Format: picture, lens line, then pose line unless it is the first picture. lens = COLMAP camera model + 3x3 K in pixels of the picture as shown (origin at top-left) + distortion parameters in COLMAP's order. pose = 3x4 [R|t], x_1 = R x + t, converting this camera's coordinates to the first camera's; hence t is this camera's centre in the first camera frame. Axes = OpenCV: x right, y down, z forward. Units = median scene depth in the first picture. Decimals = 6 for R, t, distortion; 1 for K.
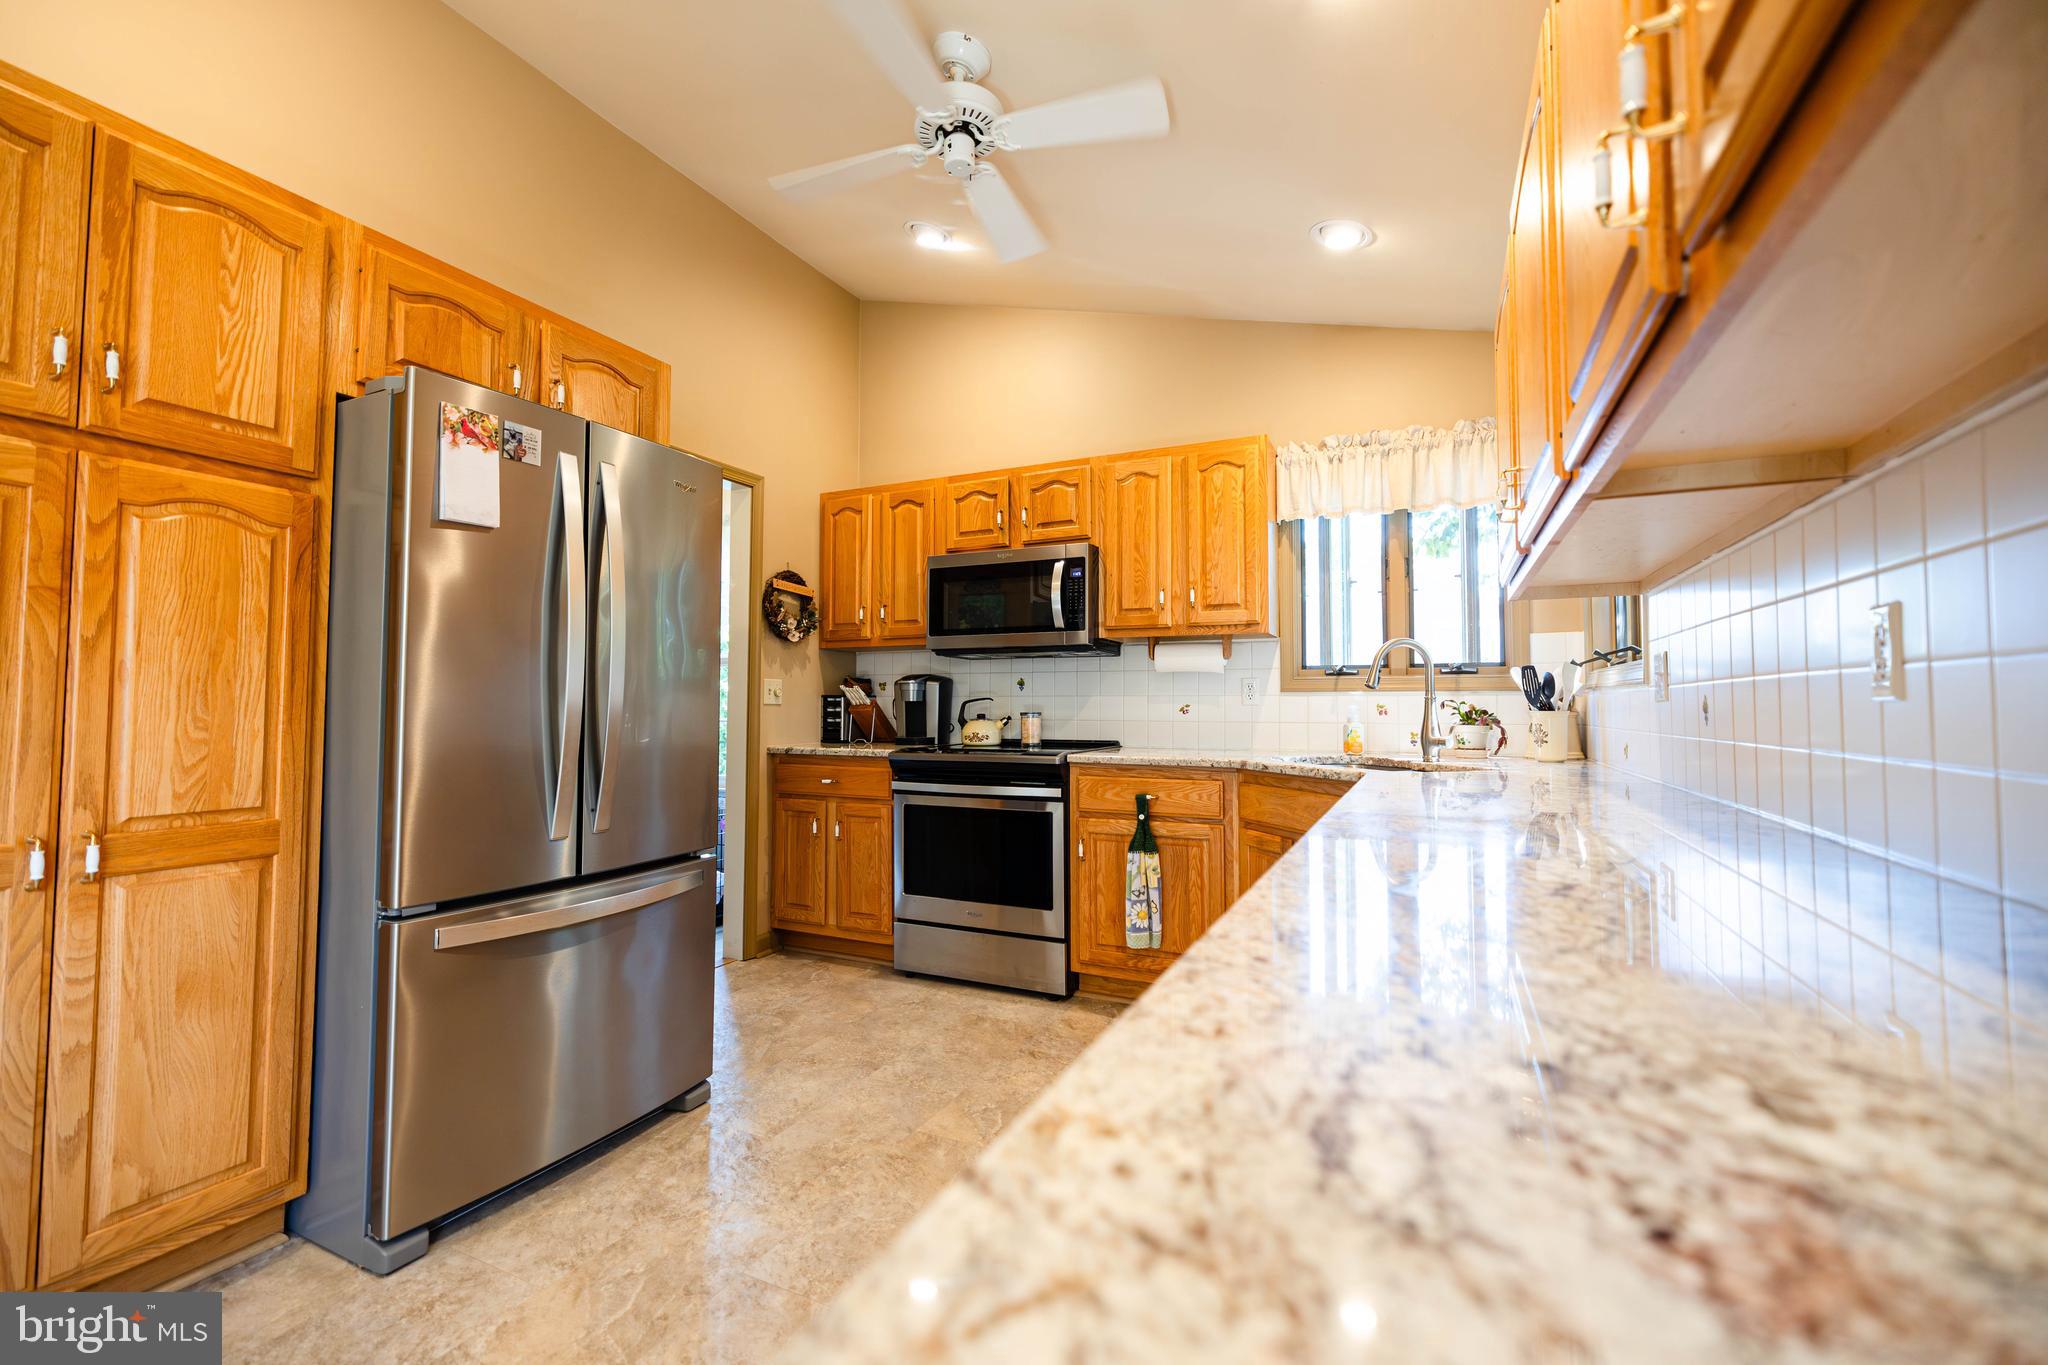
lens RADIAL K [[859.8, 0, 1020.8], [0, 859.8, 672.1], [0, 0, 1]] dist [-0.001837, 0.000489]
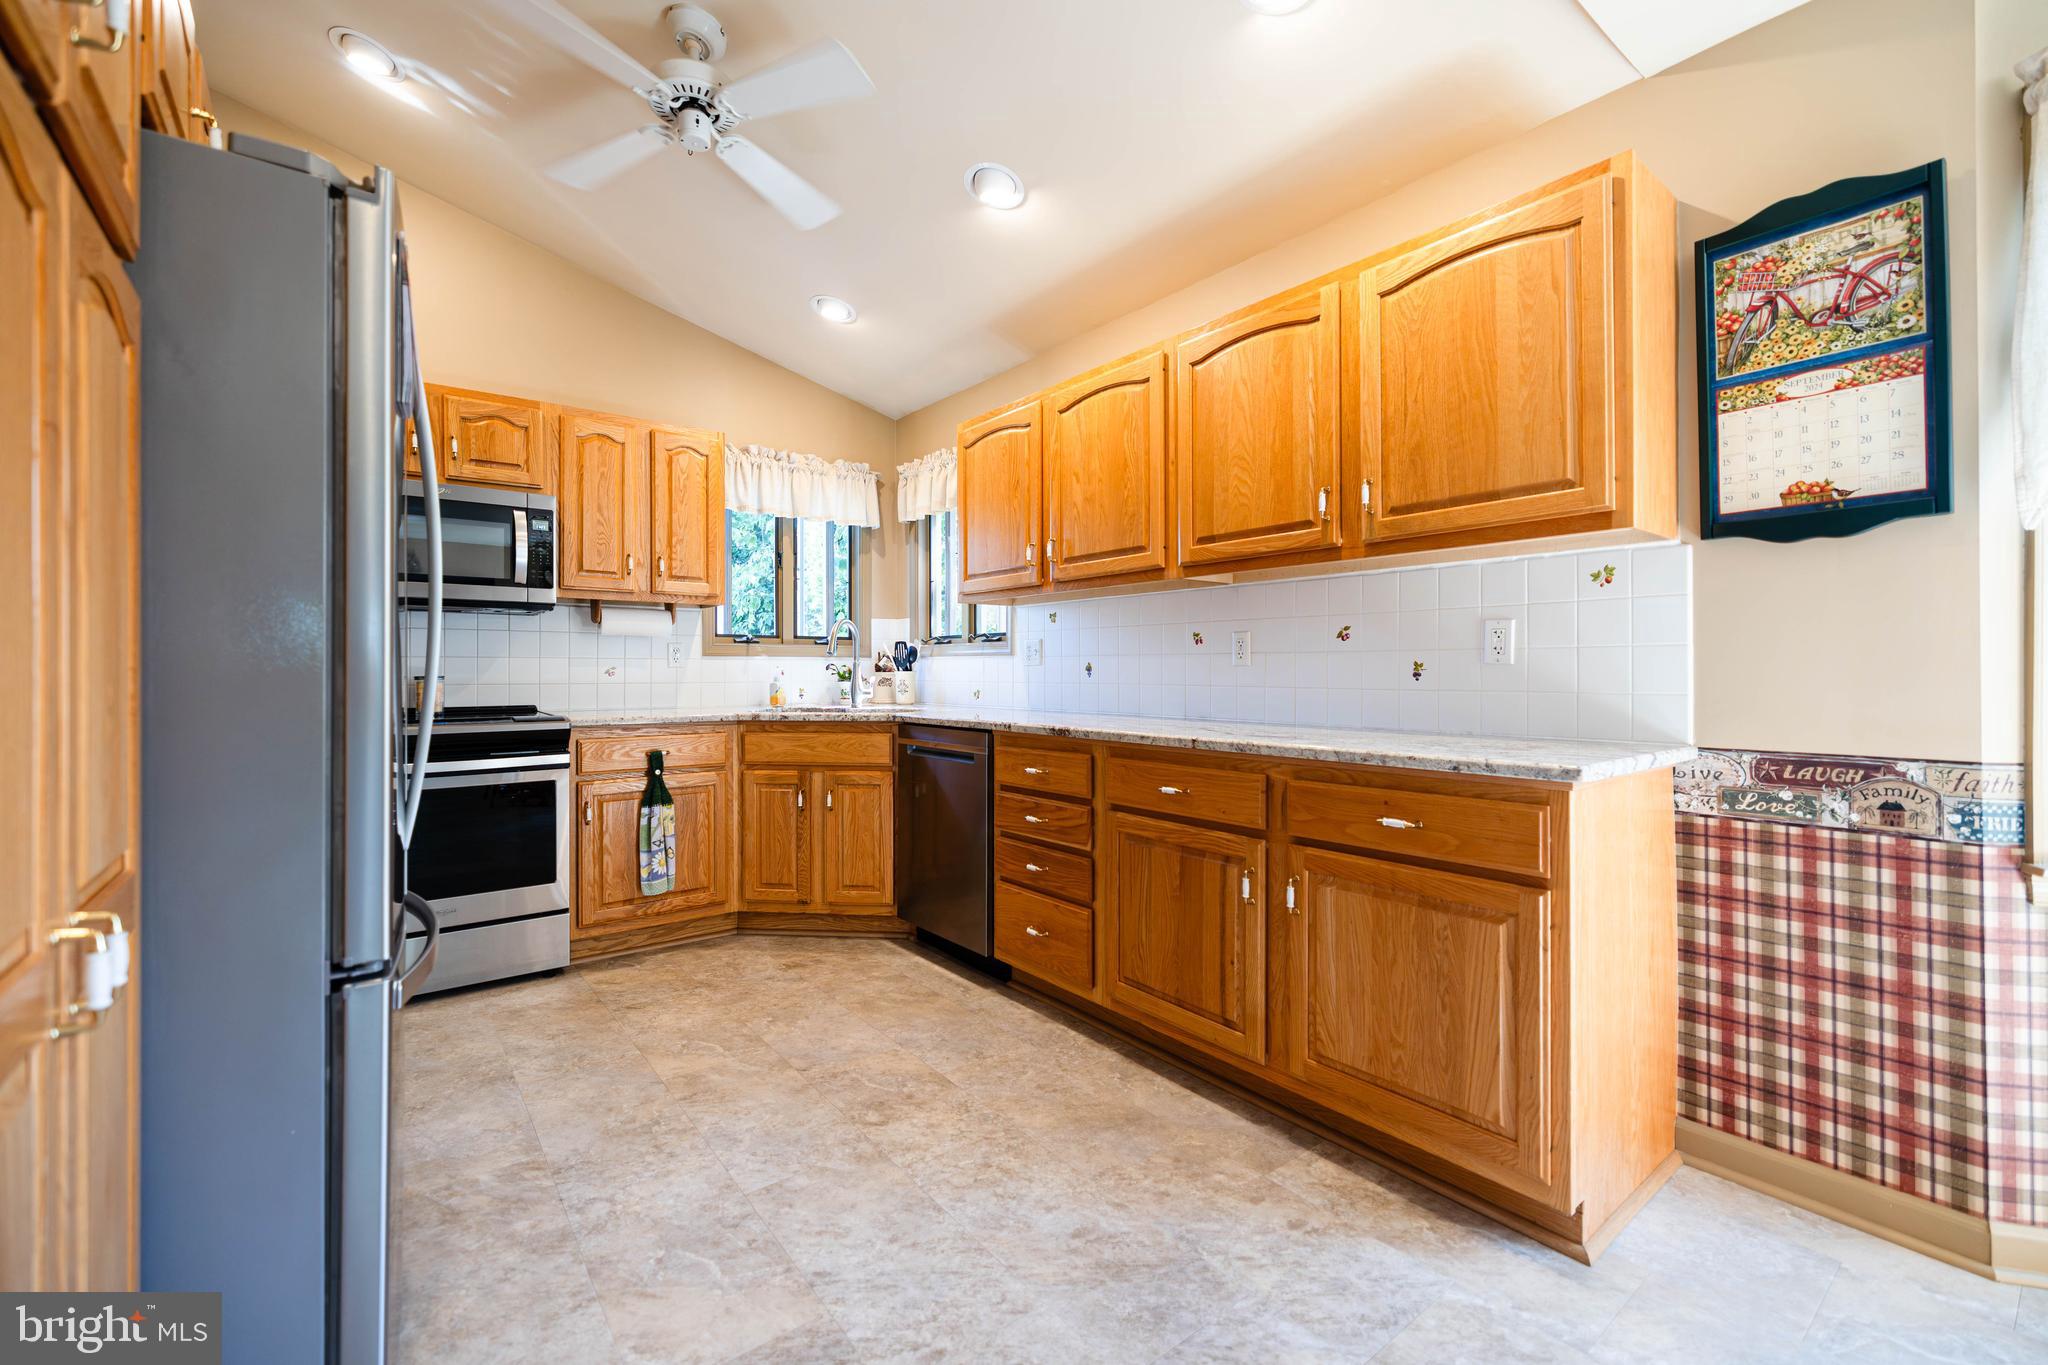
lens RADIAL K [[859.8, 0, 1020.5], [0, 859.8, 664.9], [0, 0, 1]] dist [-0.001837, 0.000489]
pose [[0.442079, 0.002816, 0.896972, -0.591365], [-0.033177, 0.999362, 0.013214, 0.006516], [-0.896362, -0.035601, 0.441890, 0.124762]]
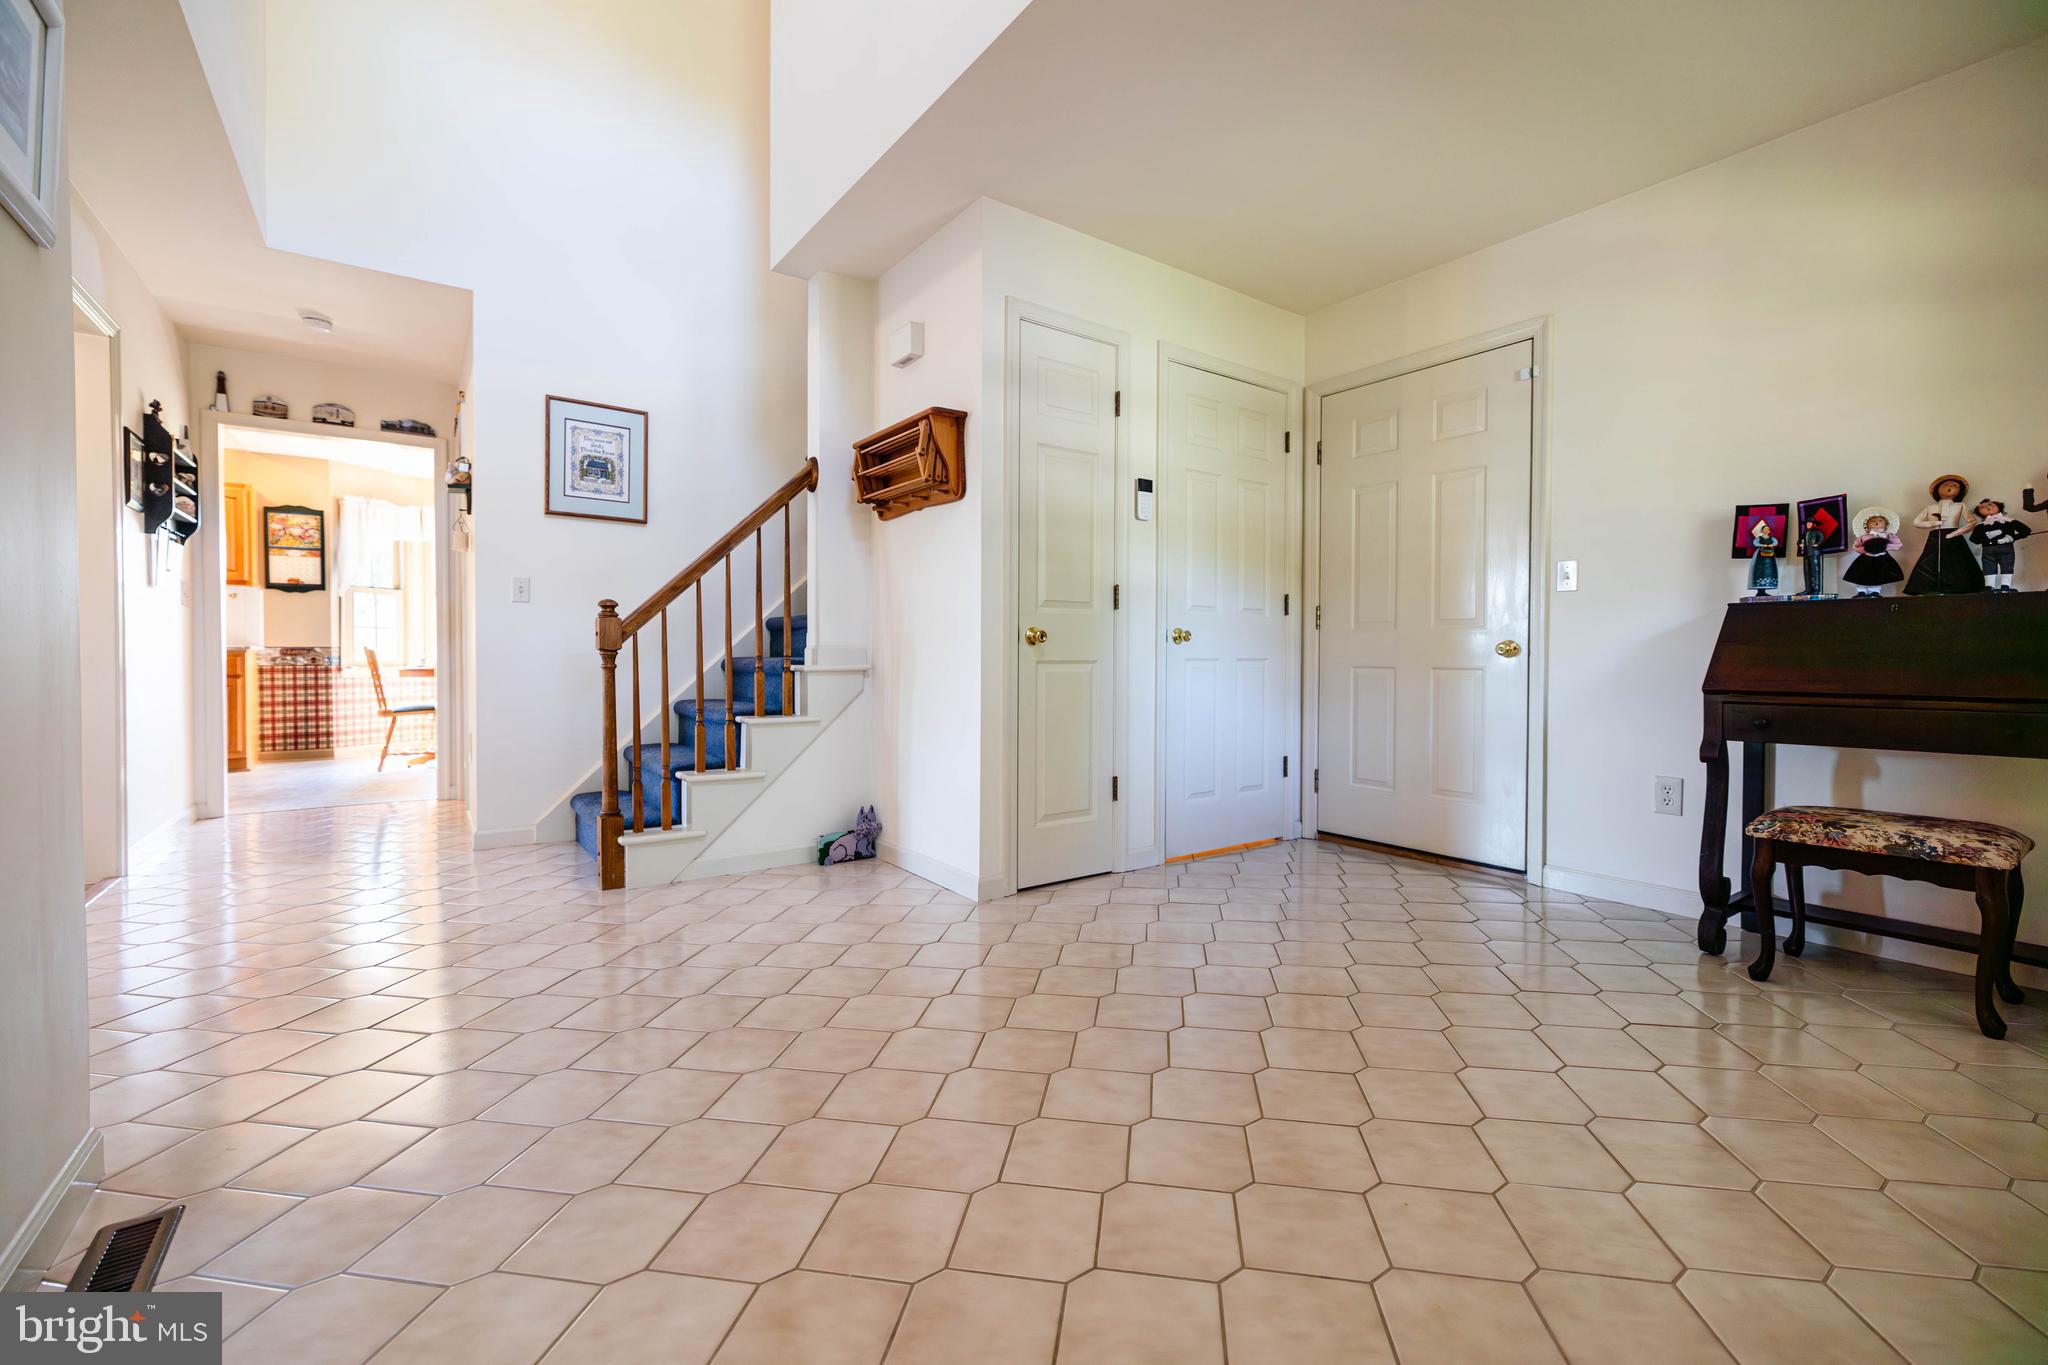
lens RADIAL K [[859.8, 0, 1017.0], [0, 859.8, 671.1], [0, 0, 1]] dist [-0.001837, 0.000489]
pose [[-0.875340, -0.009943, 0.483406, -2.496482], [-0.021773, 0.999585, -0.018866, 0.114433], [-0.483017, -0.027039, -0.875193, 0.918142]]
